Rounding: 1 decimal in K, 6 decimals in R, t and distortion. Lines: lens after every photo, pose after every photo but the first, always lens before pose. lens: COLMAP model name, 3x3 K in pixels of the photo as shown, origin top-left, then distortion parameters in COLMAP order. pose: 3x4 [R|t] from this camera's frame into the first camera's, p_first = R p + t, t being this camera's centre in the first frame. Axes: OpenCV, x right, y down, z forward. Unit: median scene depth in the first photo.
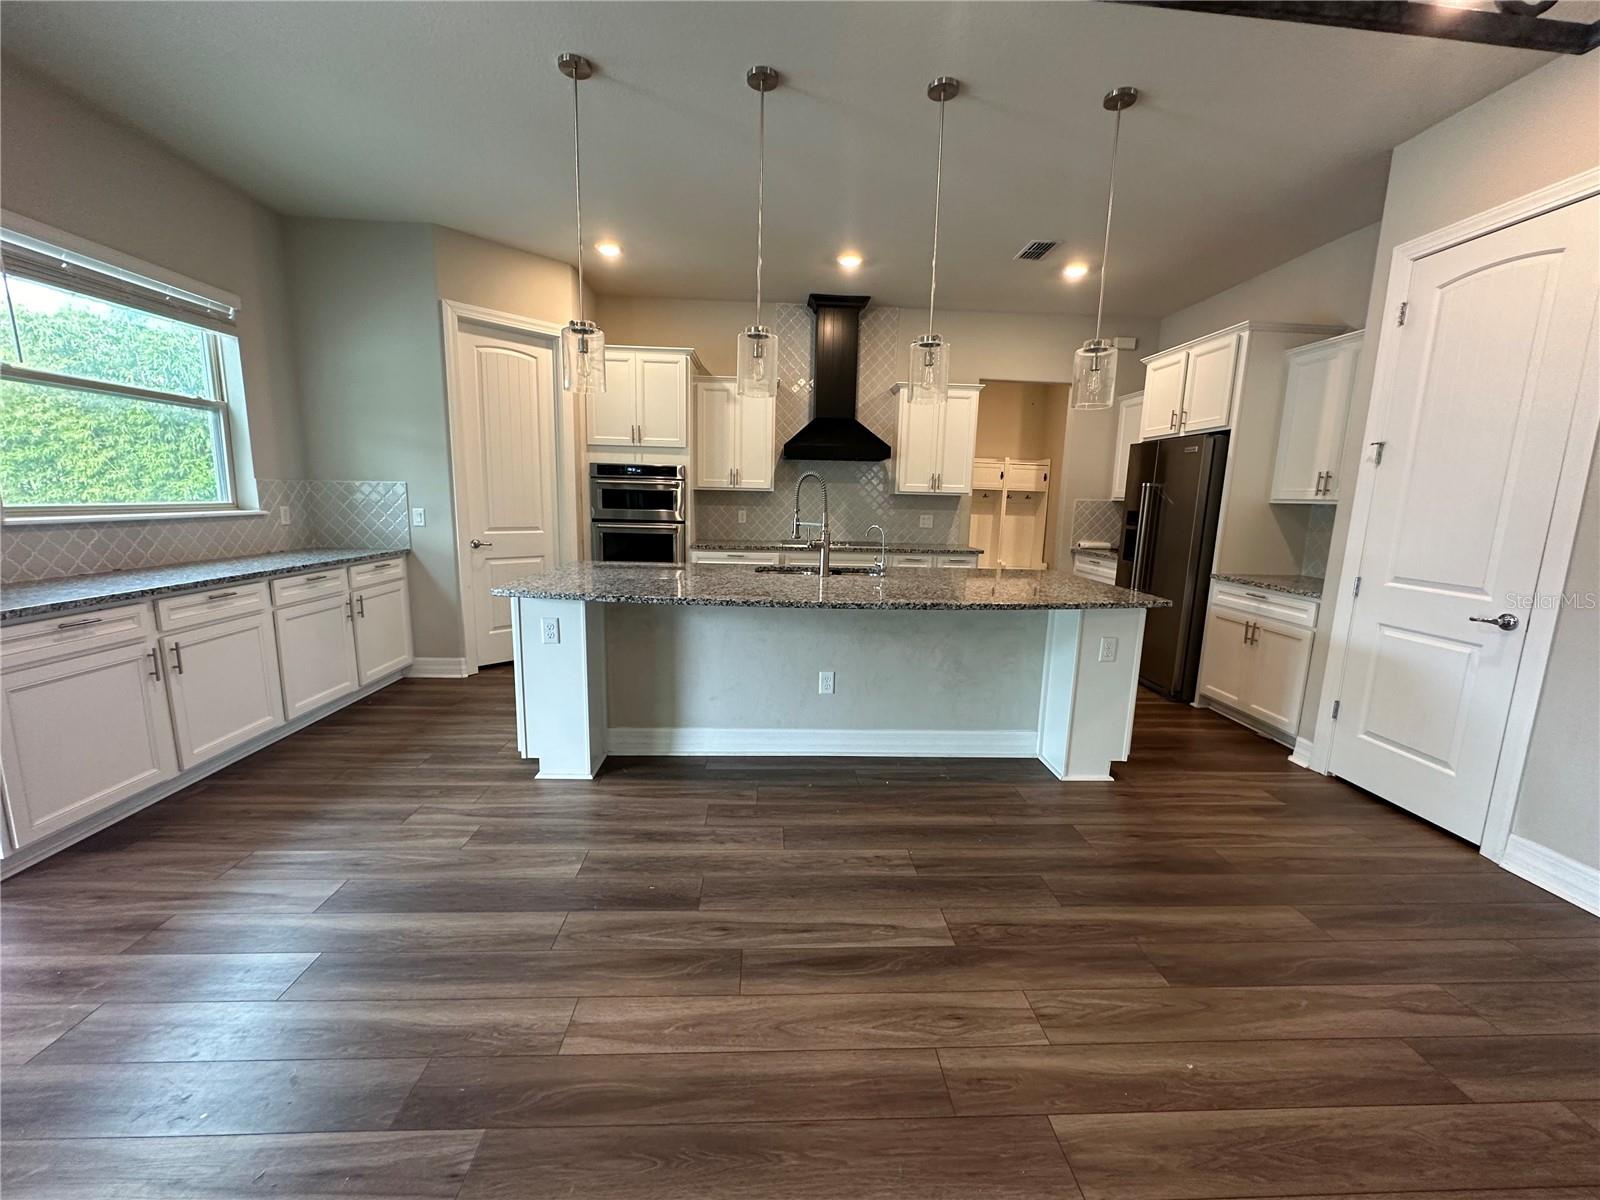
lens RADIAL K [[638.4, 0, 800.0], [0, 638.4, 600.0], [0, 0, 1]] dist [-0.002802, 0.000549]
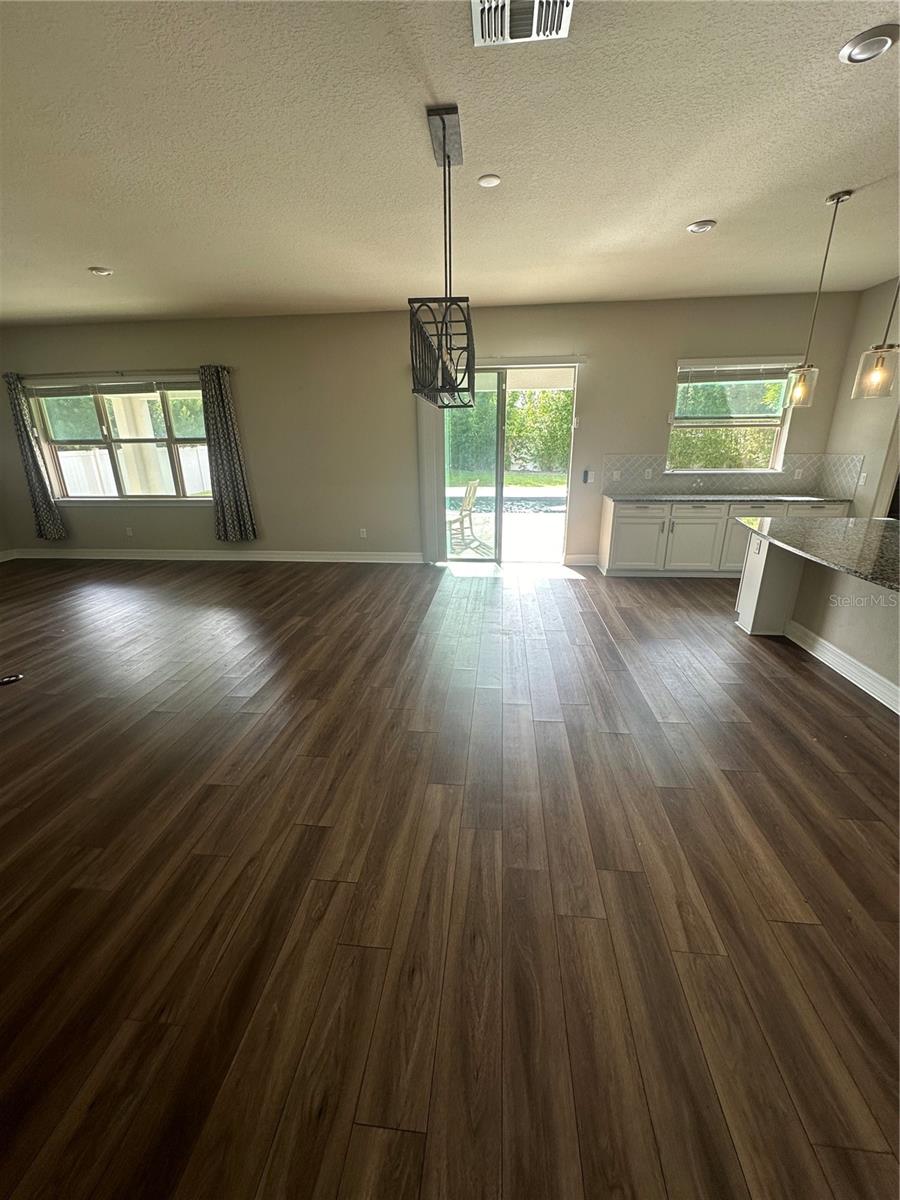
lens RADIAL K [[478.8, 0, 448.8], [0, 478.8, 599.7], [0, 0, 1]] dist [-0.002802, 0.000549]
pose [[-0.149814, 0.292486, -0.944461, 0.653928], [-0.154128, 0.936655, 0.314517, -0.062698], [0.976627, 0.192687, -0.095244, 0.189833]]
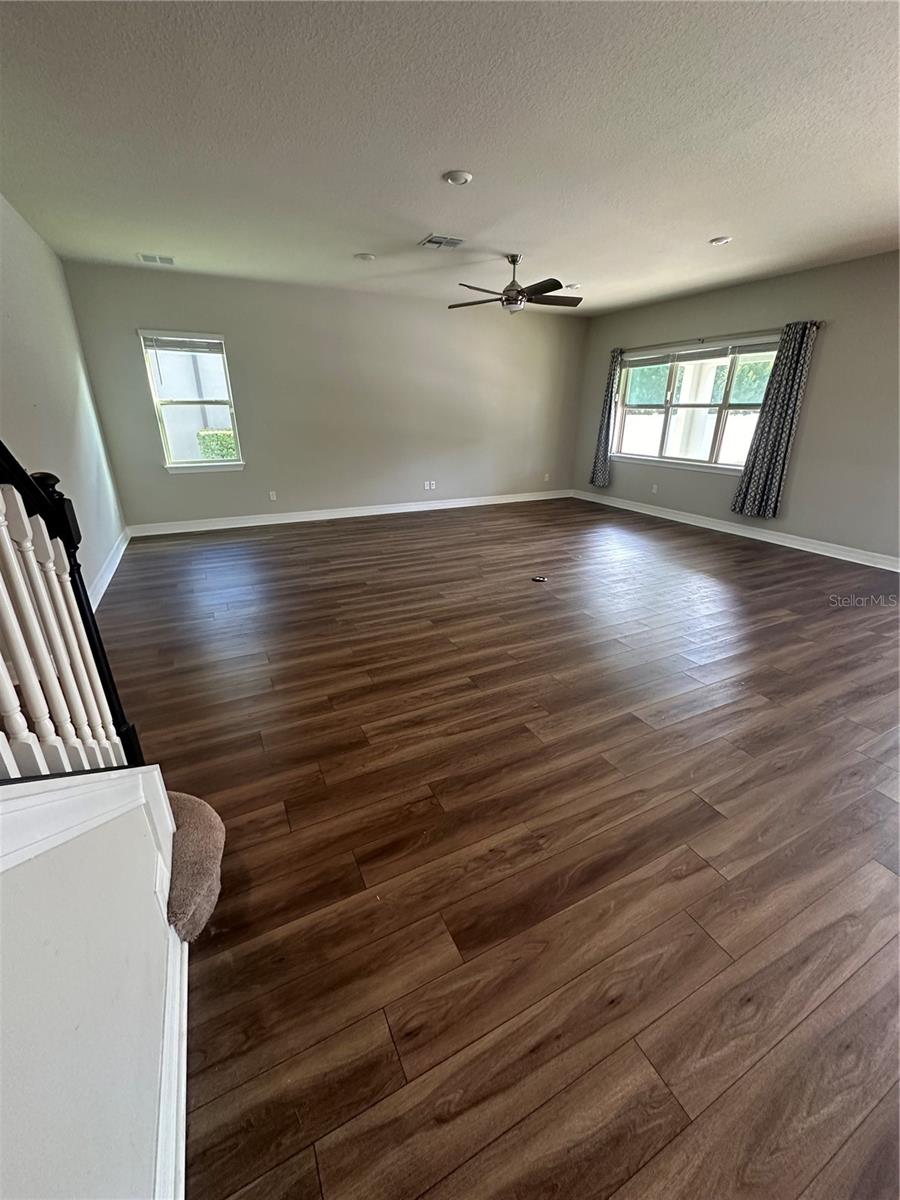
lens RADIAL K [[478.8, 0, 448.8], [0, 478.8, 599.7], [0, 0, 1]] dist [-0.002802, 0.000549]
pose [[-0.911608, 0.124433, -0.391774, 0.677681], [-0.094707, 0.863863, 0.494744, -0.060097], [0.400001, 0.488117, -0.775720, 0.218516]]
